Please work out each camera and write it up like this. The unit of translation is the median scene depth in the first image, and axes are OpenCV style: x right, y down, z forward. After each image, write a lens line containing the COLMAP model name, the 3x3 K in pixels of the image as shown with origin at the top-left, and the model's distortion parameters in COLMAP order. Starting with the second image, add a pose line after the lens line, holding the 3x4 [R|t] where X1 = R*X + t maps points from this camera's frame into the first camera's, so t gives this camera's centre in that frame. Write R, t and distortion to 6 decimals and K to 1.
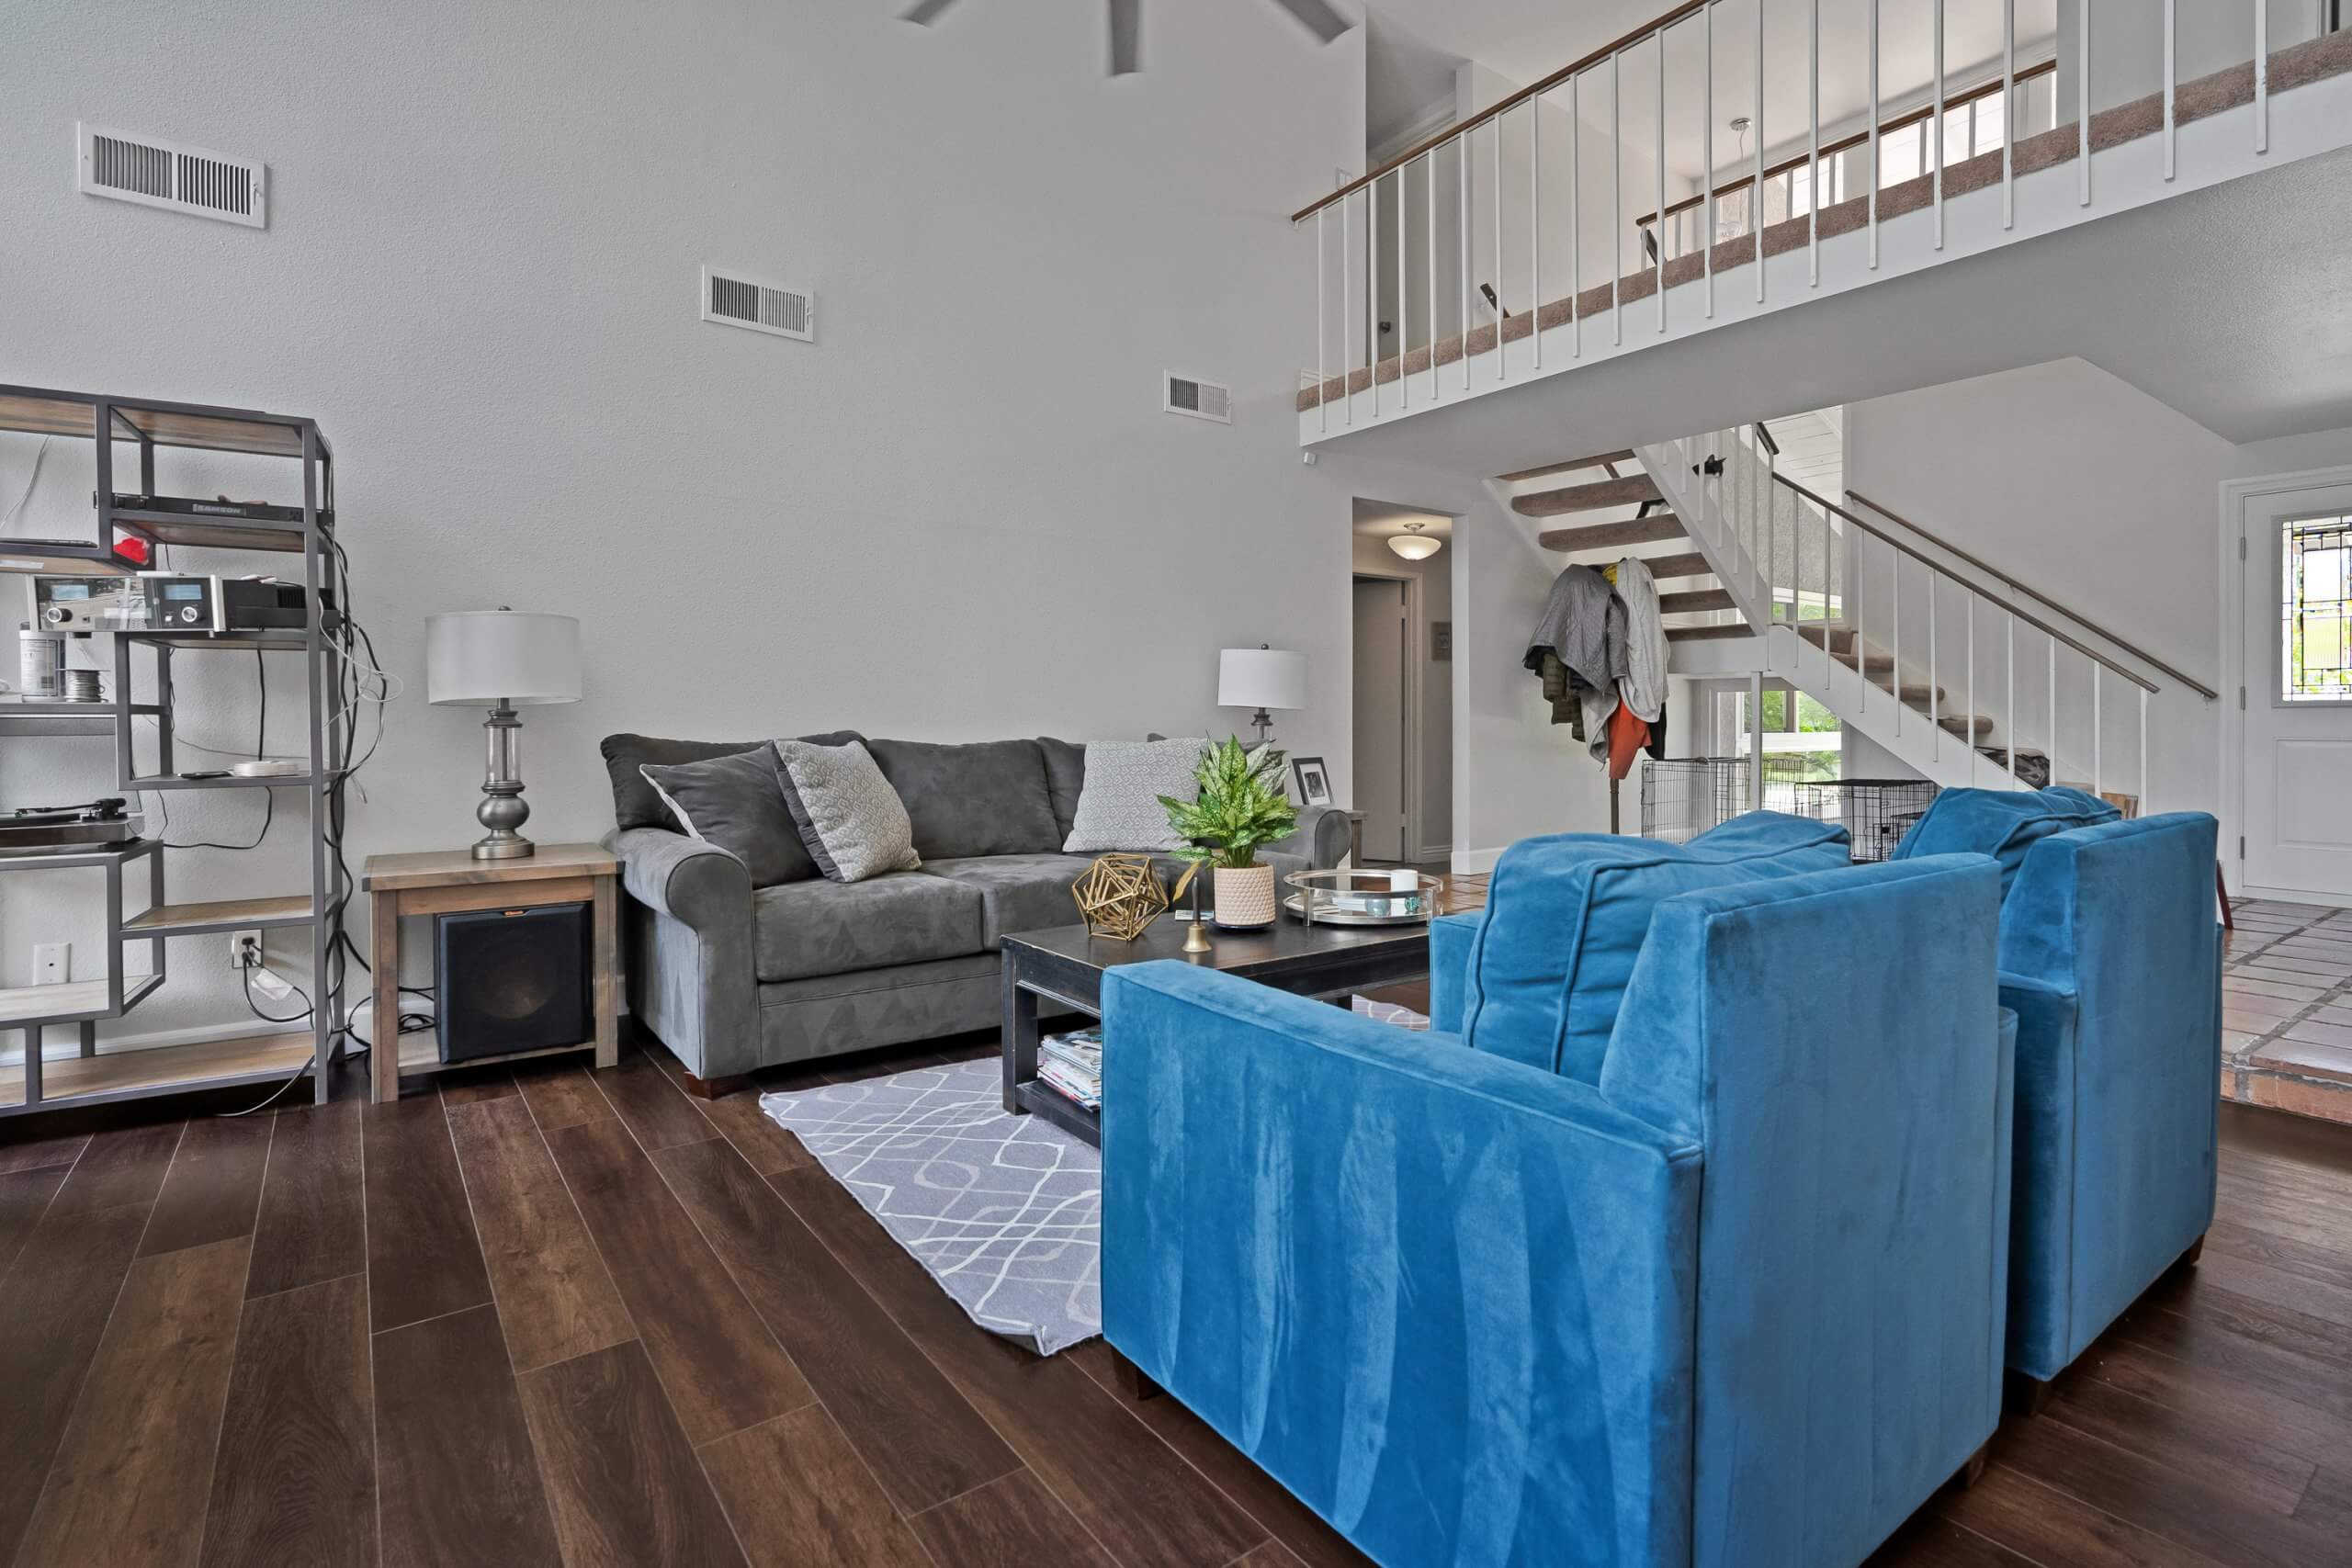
lens RADIAL K [[1161.3, 0, 1176.0], [0, 1161.3, 784.0], [0, 0, 1]] dist [-0.007866, -0.000124]
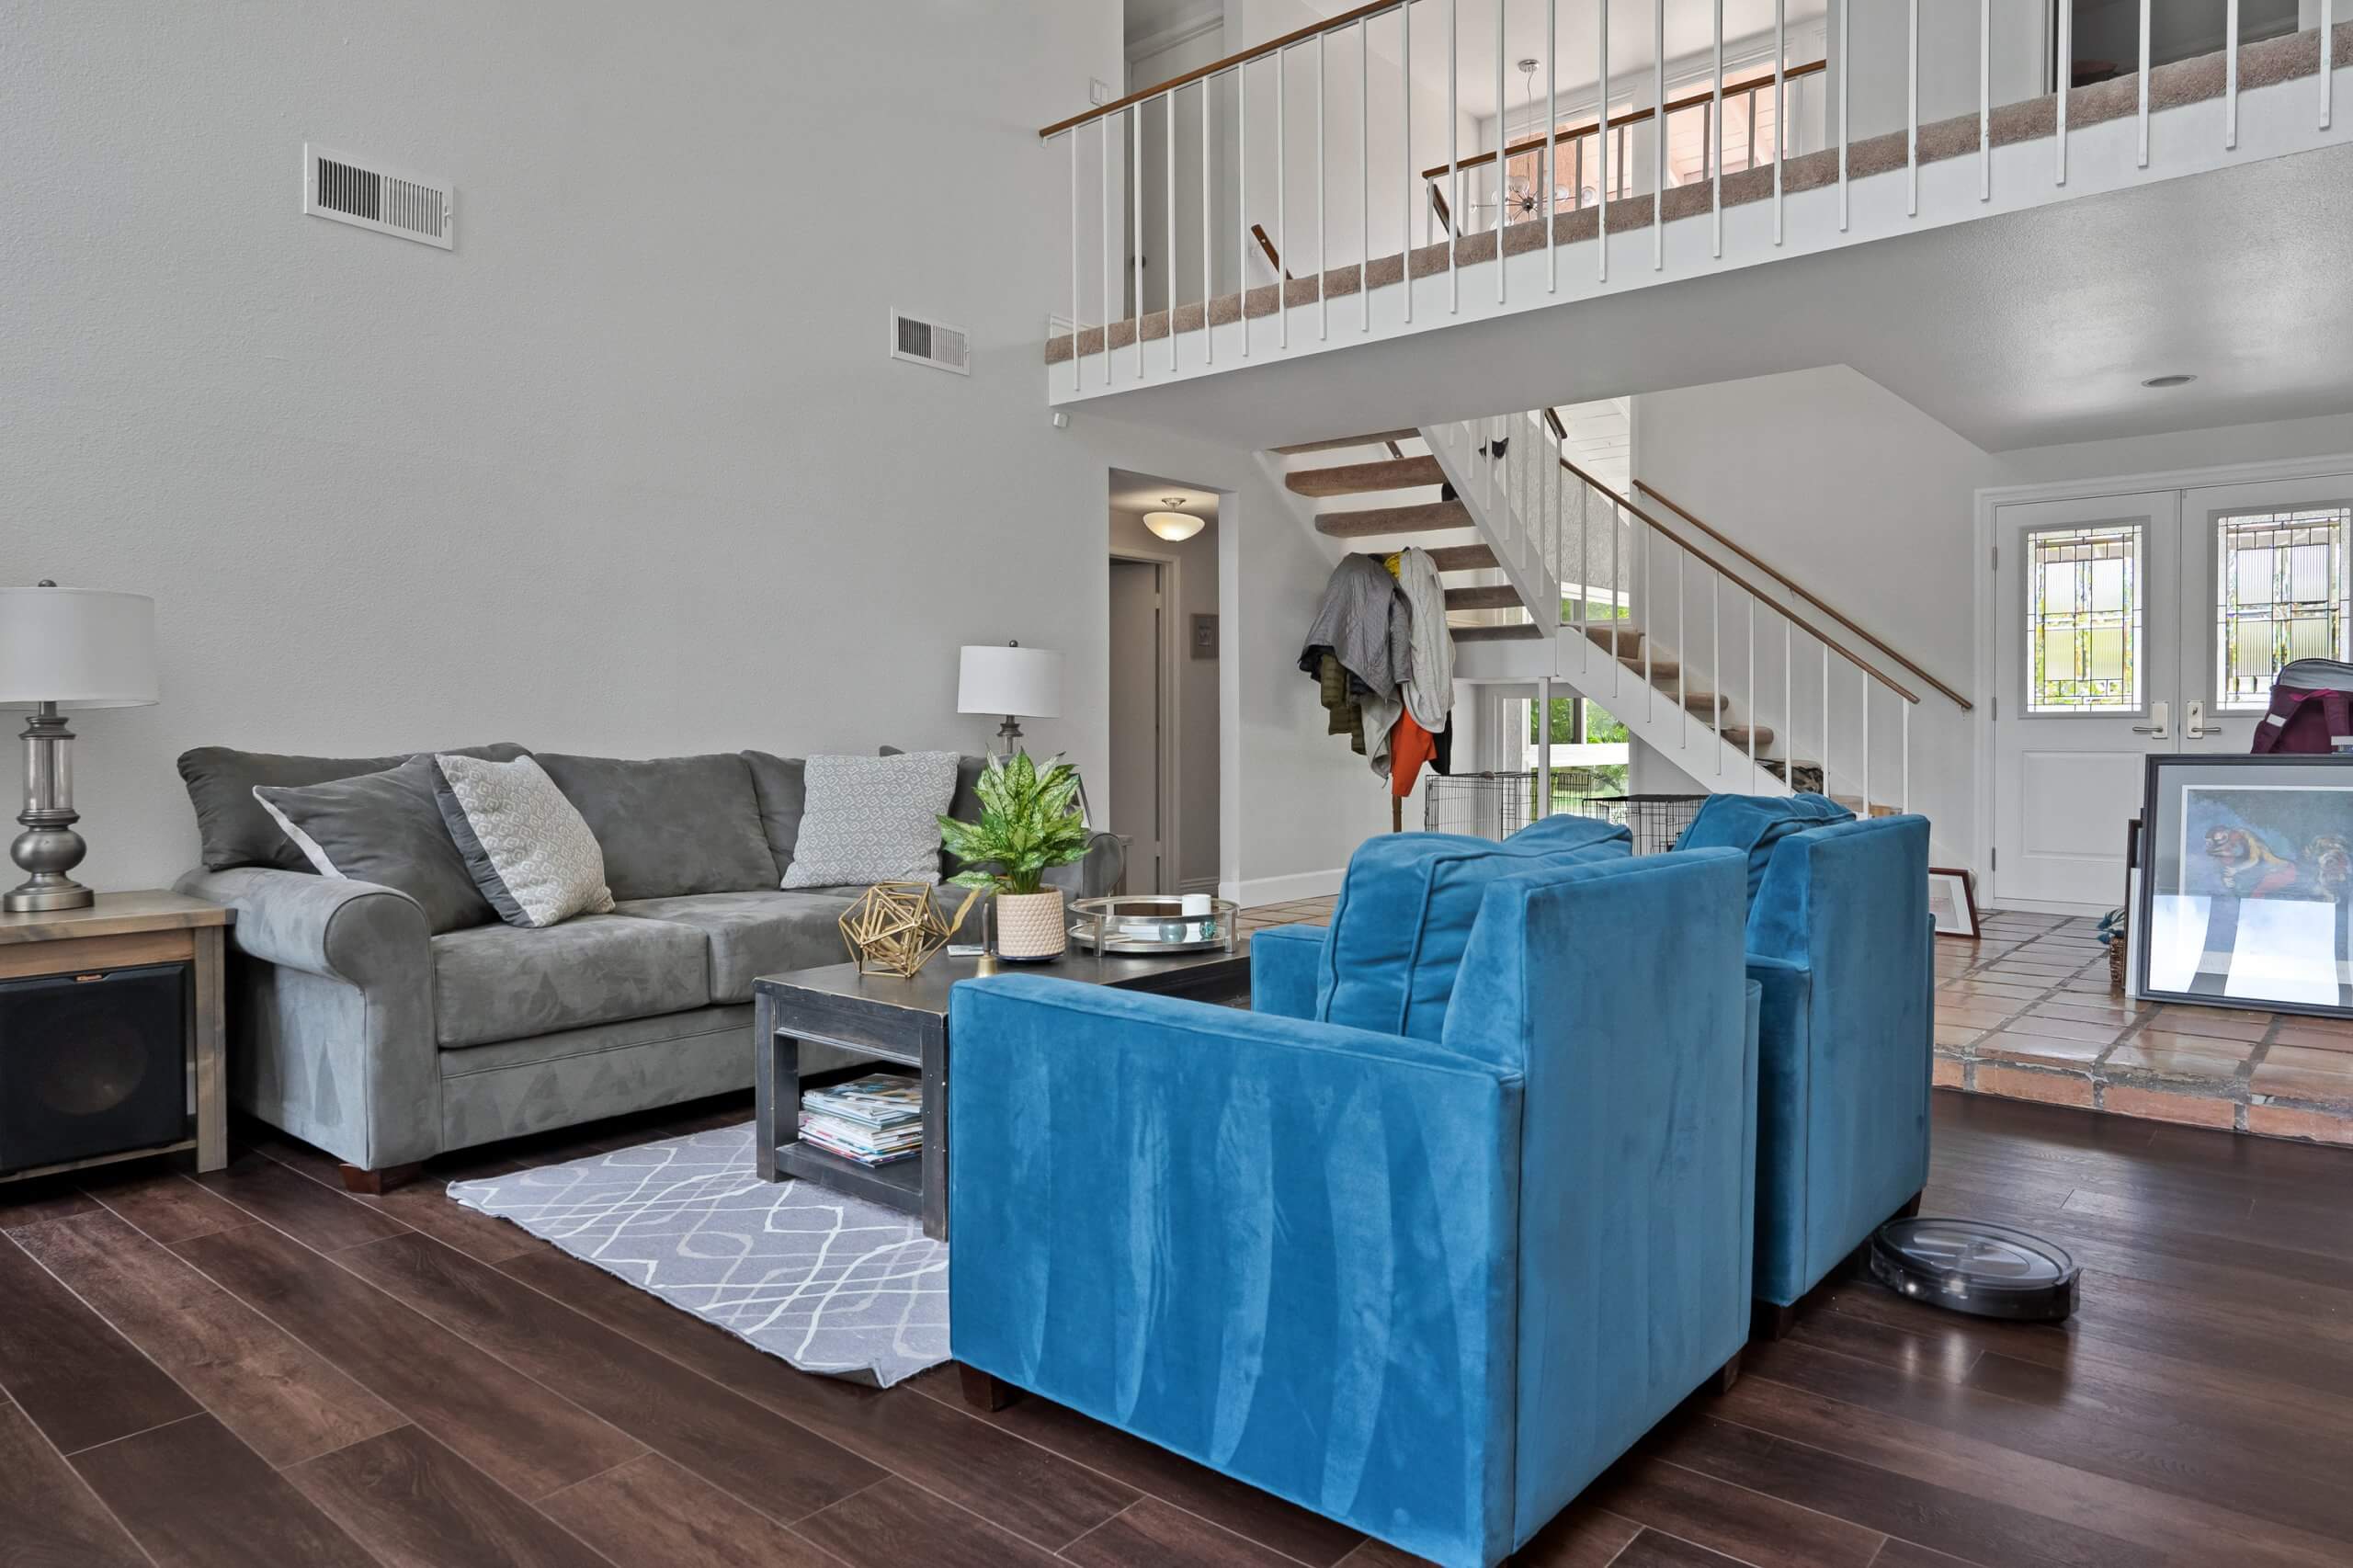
lens RADIAL K [[1452.6, 0, 1208.1], [0, 1452.6, 868.5], [0, 0, 1]] dist [-0.003738, 0.000026]
pose [[0.971467, -0.021175, 0.236228, -0.069768], [0.011533, 0.999046, 0.042125, 0.005587], [-0.236894, -0.038199, 0.970784, -0.125054]]
